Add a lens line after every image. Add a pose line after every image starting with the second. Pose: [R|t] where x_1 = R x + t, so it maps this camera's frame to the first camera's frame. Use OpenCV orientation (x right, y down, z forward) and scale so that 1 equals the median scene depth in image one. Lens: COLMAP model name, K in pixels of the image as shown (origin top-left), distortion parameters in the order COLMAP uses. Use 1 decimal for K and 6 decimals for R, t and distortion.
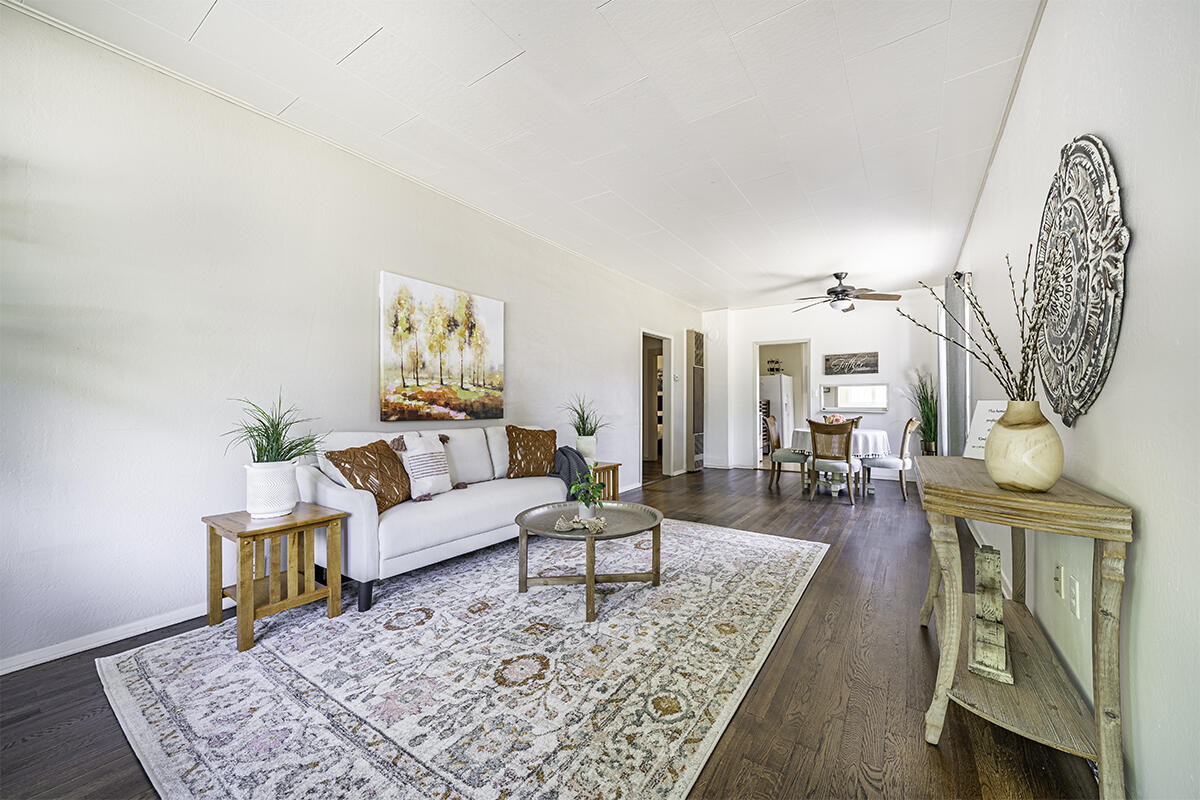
lens RADIAL K [[432.4, 0, 612.3], [0, 432.4, 405.8], [0, 0, 1]] dist [-0.001525, -0.000292]
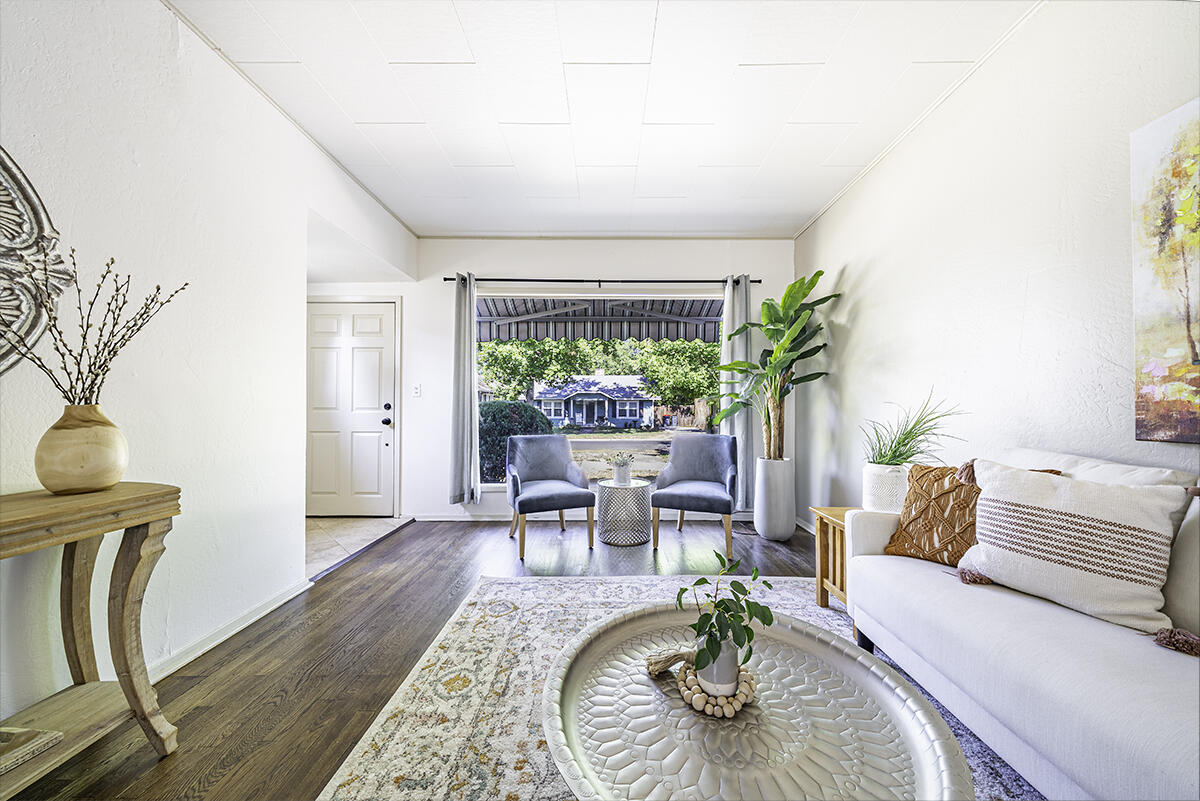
lens RADIAL K [[411.8, 0, 612.2], [0, 411.8, 398.8], [0, 0, 1]] dist [-0.005748, -0.000191]
pose [[-0.803937, -0.013126, -0.594570, 0.196440], [0.001060, 0.999723, -0.023503, -0.000245], [0.594714, -0.019525, -0.803700, 0.937856]]
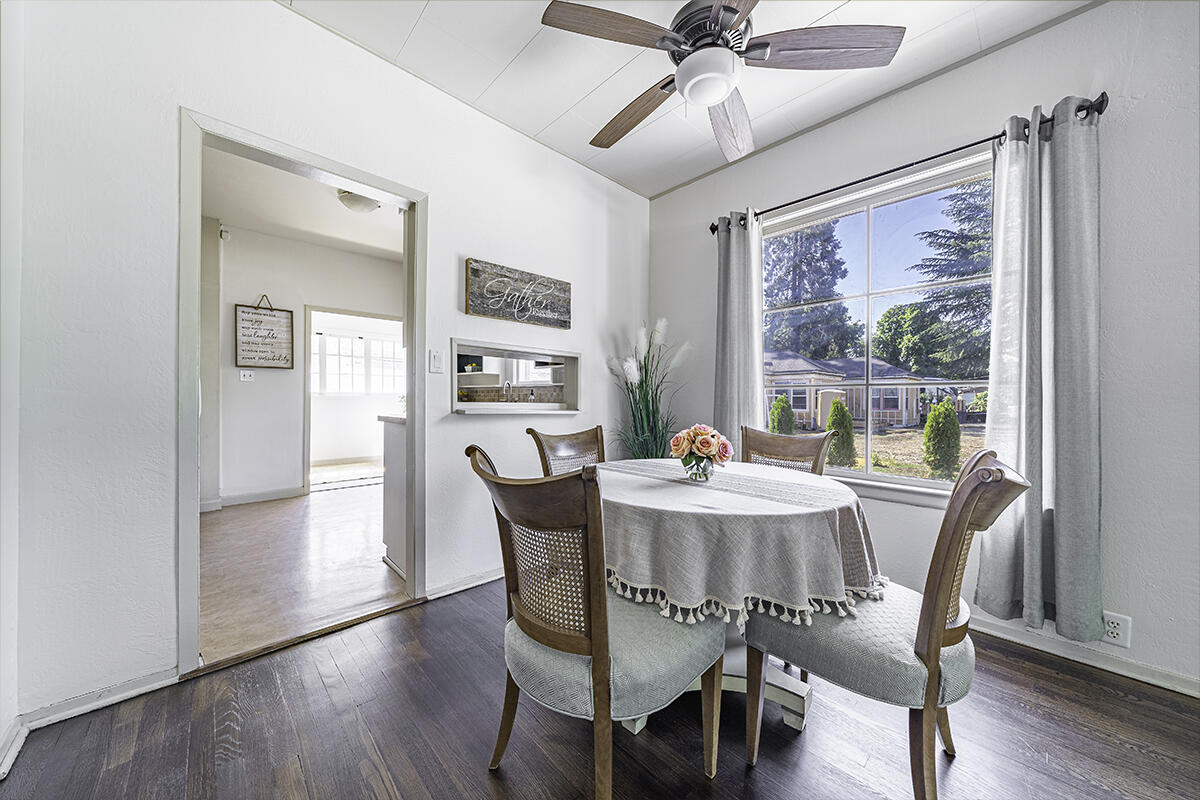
lens RADIAL K [[411.8, 0, 596.8], [0, 411.8, 401.2], [0, 0, 1]] dist [-0.005748, -0.000191]
pose [[0.186246, 0.001472, 0.982502, 0.327512], [-0.003998, 0.999992, -0.000740, 0.003122], [-0.982495, -0.003790, 0.186250, 1.528517]]
